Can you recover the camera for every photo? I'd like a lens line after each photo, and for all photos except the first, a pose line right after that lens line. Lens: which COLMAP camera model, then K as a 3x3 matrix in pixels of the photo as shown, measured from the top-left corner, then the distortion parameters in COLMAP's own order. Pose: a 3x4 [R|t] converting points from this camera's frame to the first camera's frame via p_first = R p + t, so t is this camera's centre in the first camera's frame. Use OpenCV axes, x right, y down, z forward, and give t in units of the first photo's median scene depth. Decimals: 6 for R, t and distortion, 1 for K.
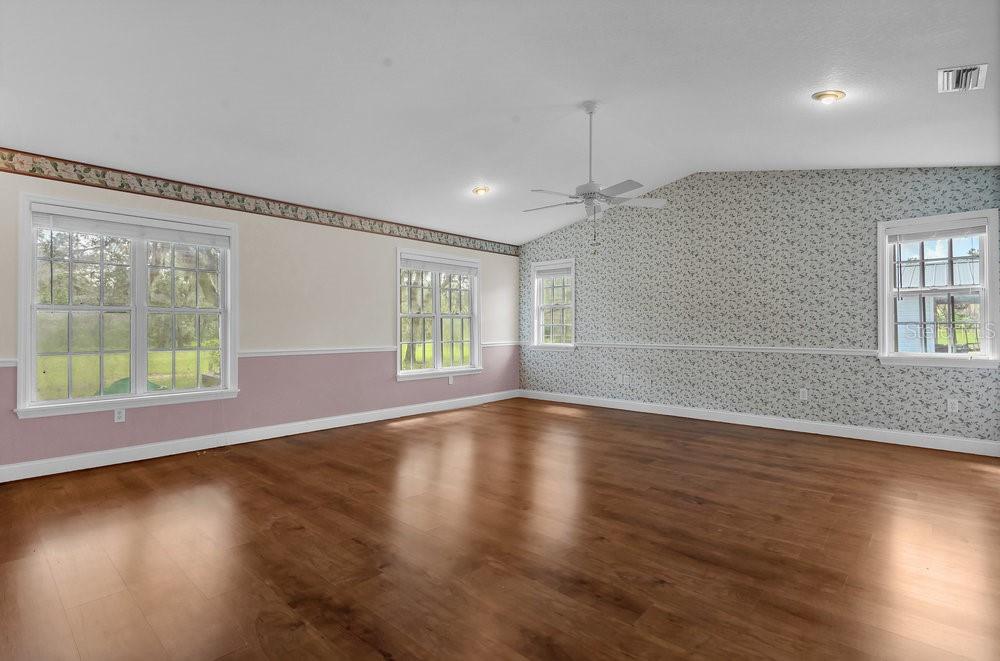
lens RADIAL K [[484.8, 0, 500.0], [0, 484.8, 330.5], [0, 0, 1]] dist [0.029849, -0.000131]
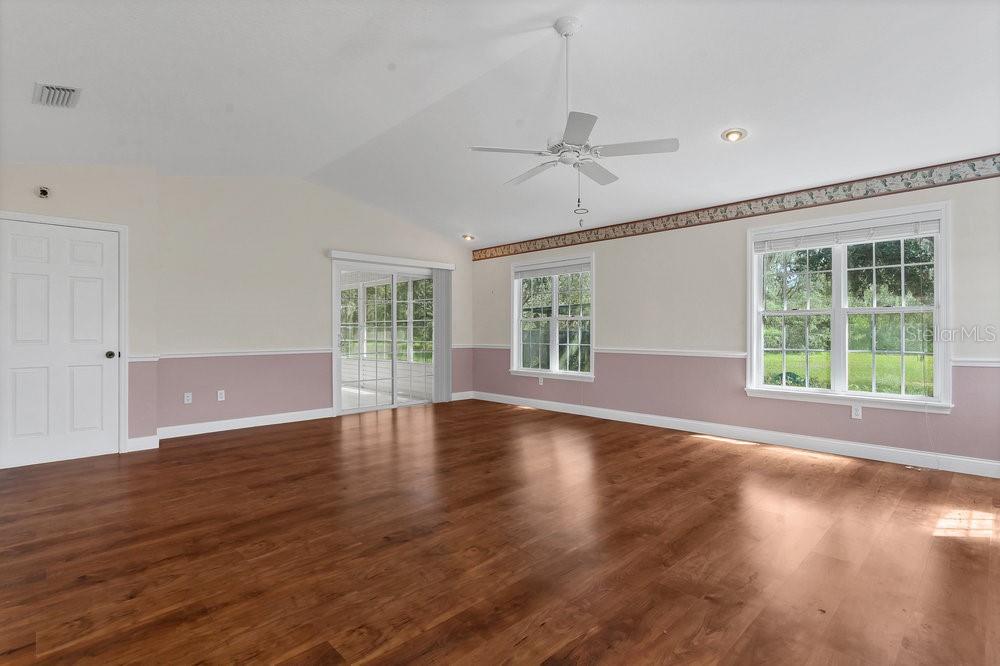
lens RADIAL K [[483.1, 0, 500.0], [0, 483.1, 333.0], [0, 0, 1]] dist [0.017700, 0.000030]
pose [[-0.073303, 0.007119, -0.997284, 1.056028], [-0.011562, 0.999901, 0.007988, -0.000805], [0.997243, 0.012116, -0.073213, 1.088537]]
